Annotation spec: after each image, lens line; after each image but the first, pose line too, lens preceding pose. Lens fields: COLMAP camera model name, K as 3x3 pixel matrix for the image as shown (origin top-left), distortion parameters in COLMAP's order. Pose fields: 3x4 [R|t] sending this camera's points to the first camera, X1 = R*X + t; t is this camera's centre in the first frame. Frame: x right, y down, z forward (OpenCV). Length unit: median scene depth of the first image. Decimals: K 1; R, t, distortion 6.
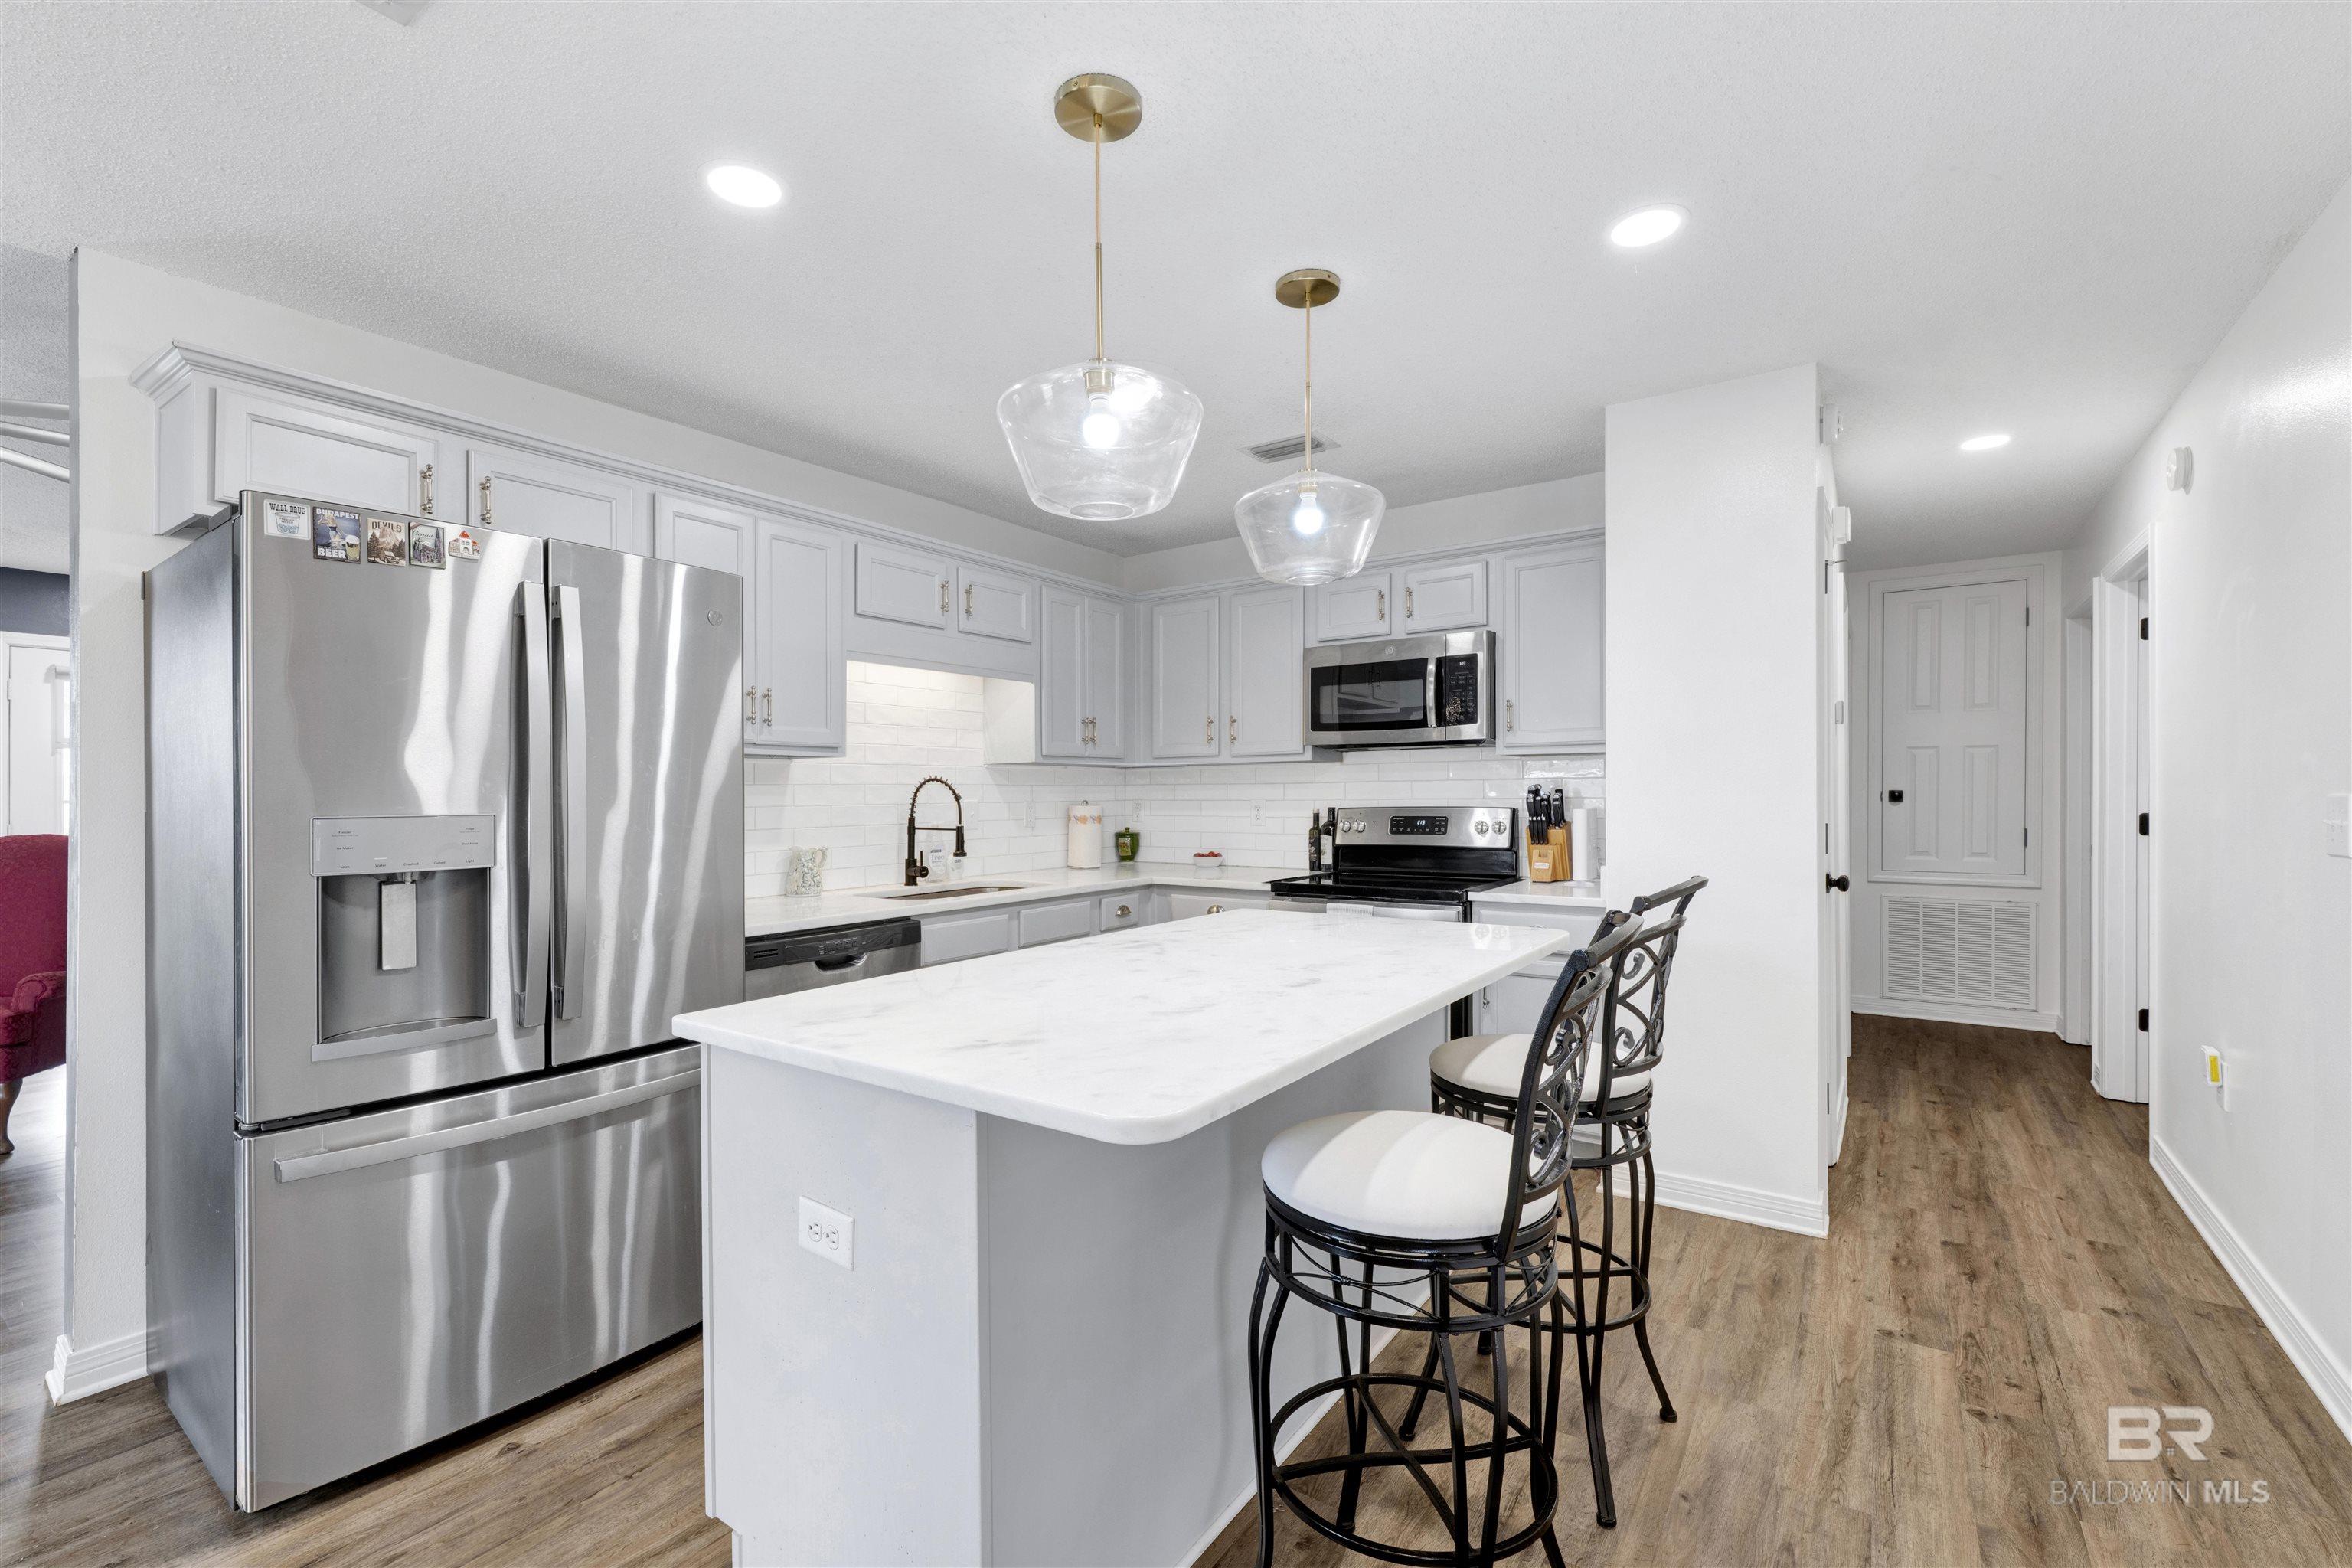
lens RADIAL K [[1004.7, 0, 1172.5], [0, 1004.7, 789.4], [0, 0, 1]] dist [-0.000520, -0.000135]
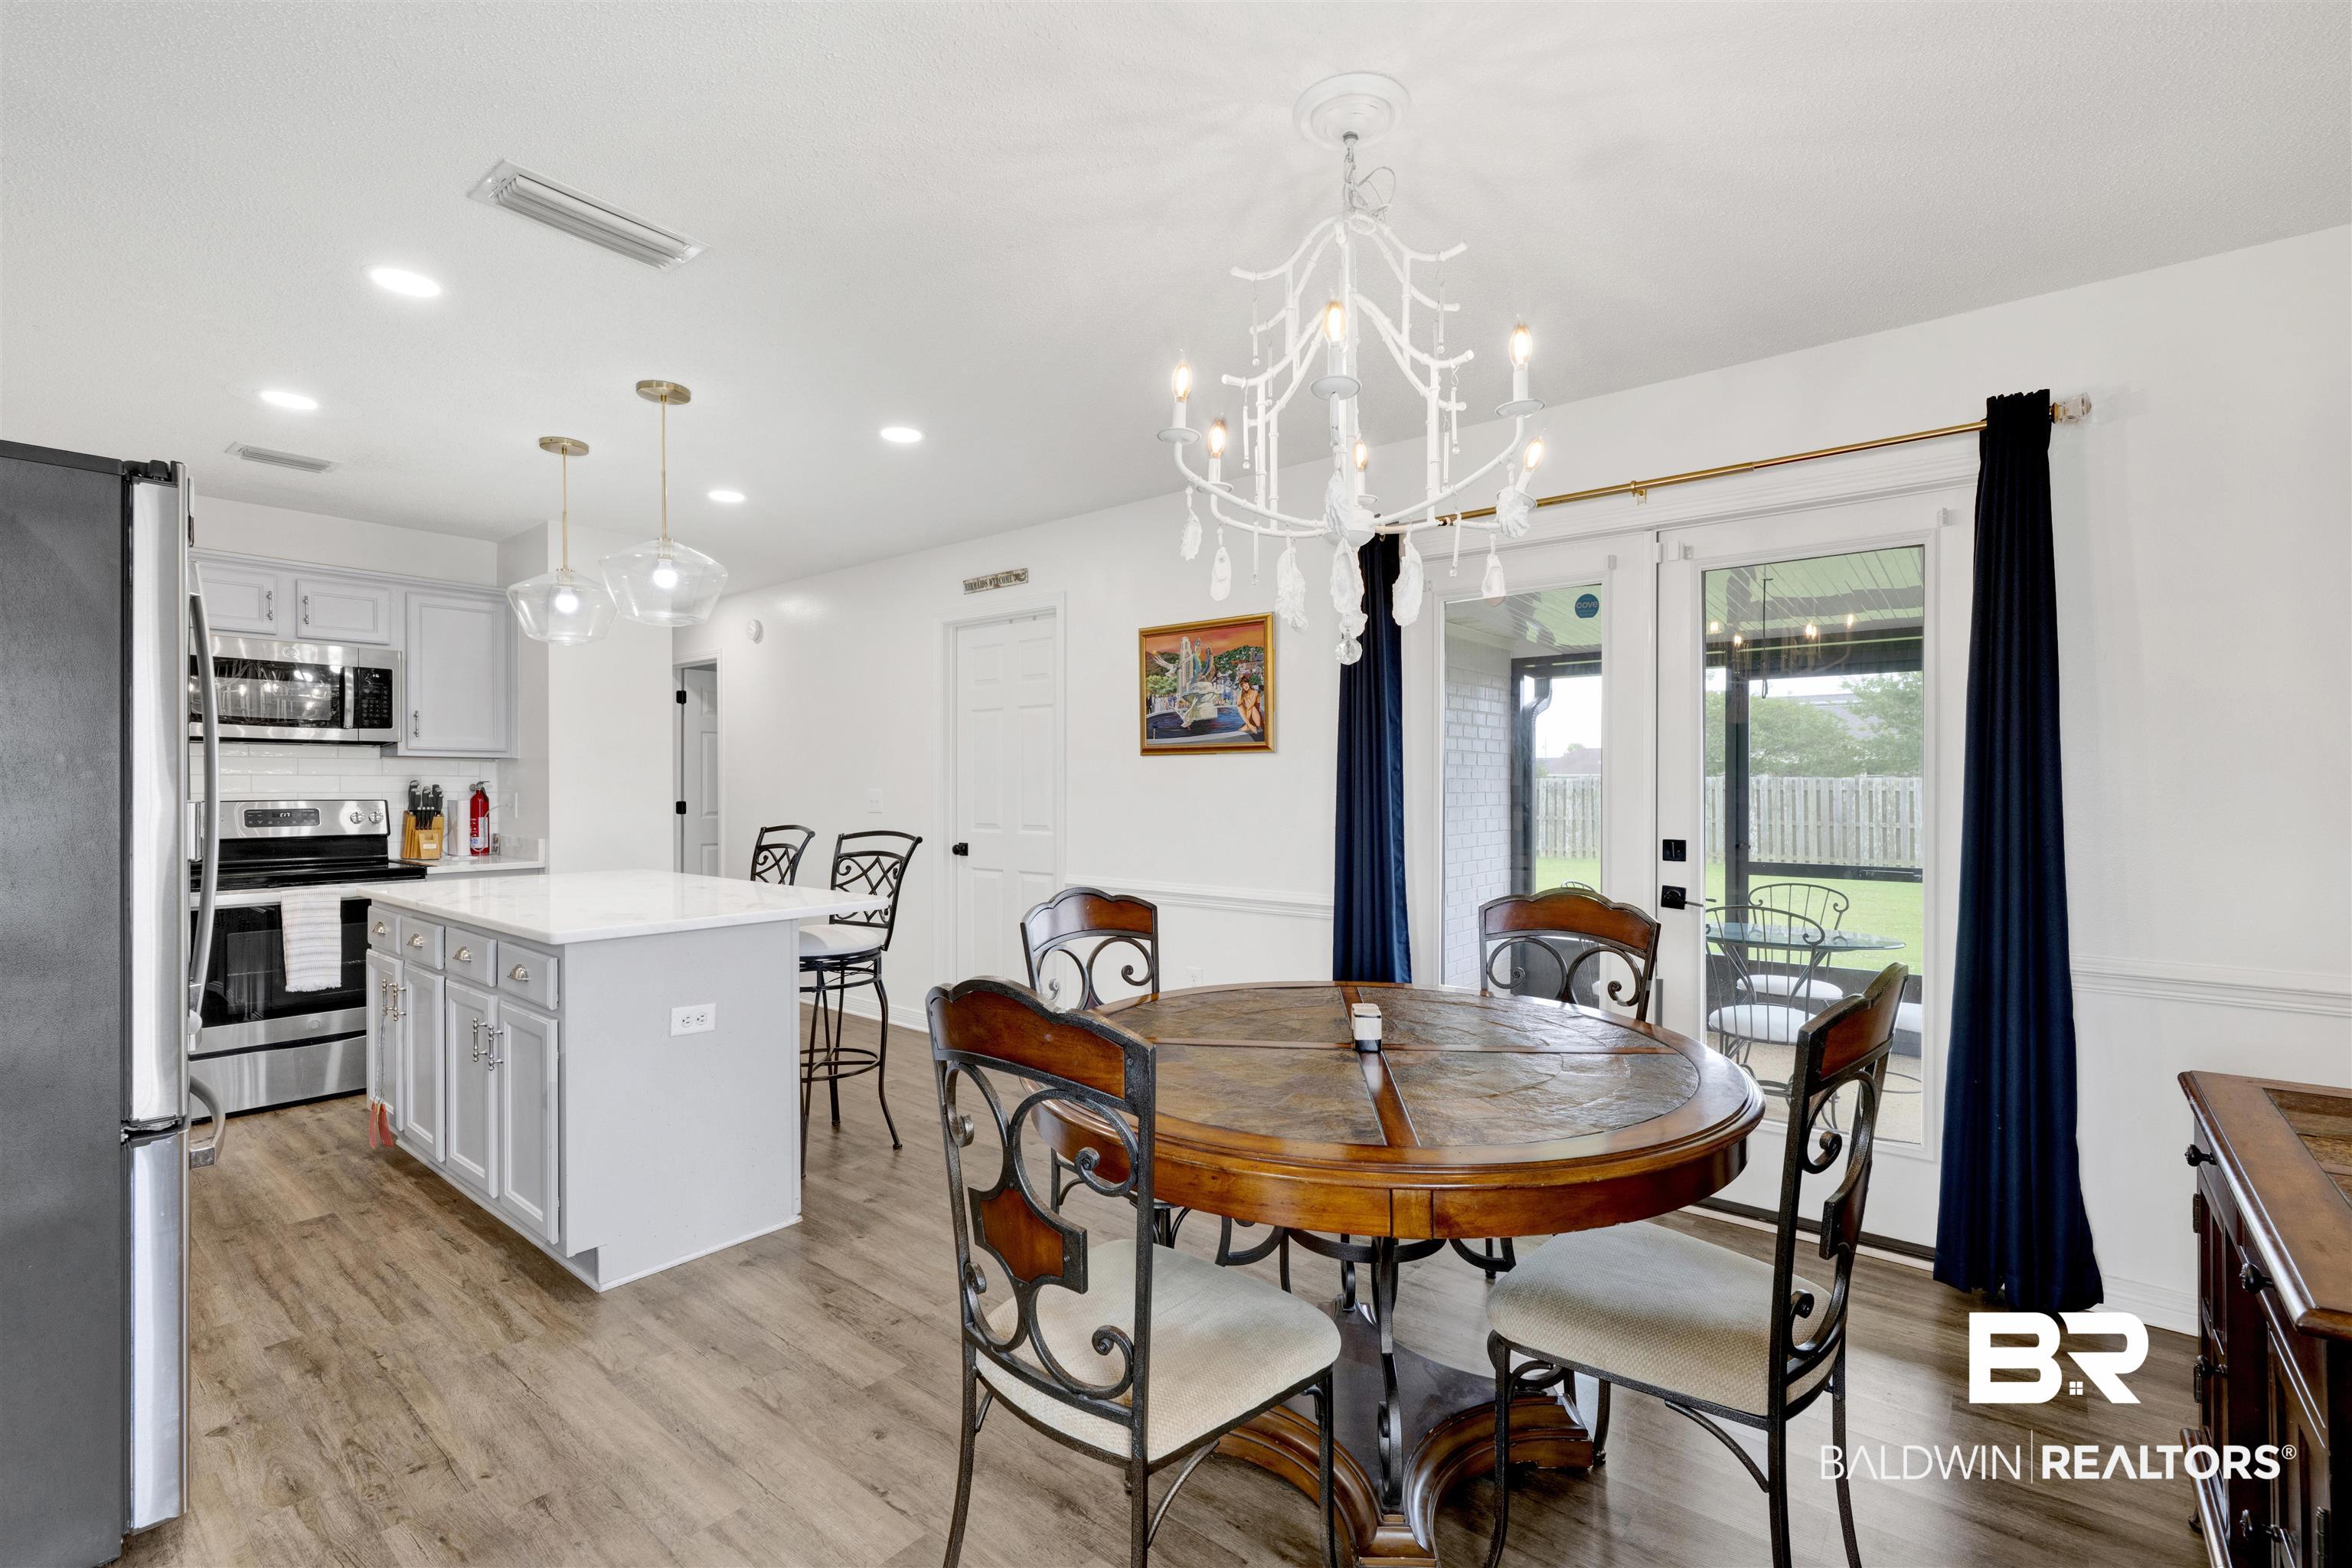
lens RADIAL K [[1051.3, 0, 1168.4], [0, 1051.3, 786.5], [0, 0, 1]] dist [0.001129, 0.000075]
pose [[0.084903, 0.007366, 0.996362, -0.765901], [-0.001775, 0.999972, -0.007241, 0.009562], [-0.996388, -0.001154, 0.084914, -0.009484]]
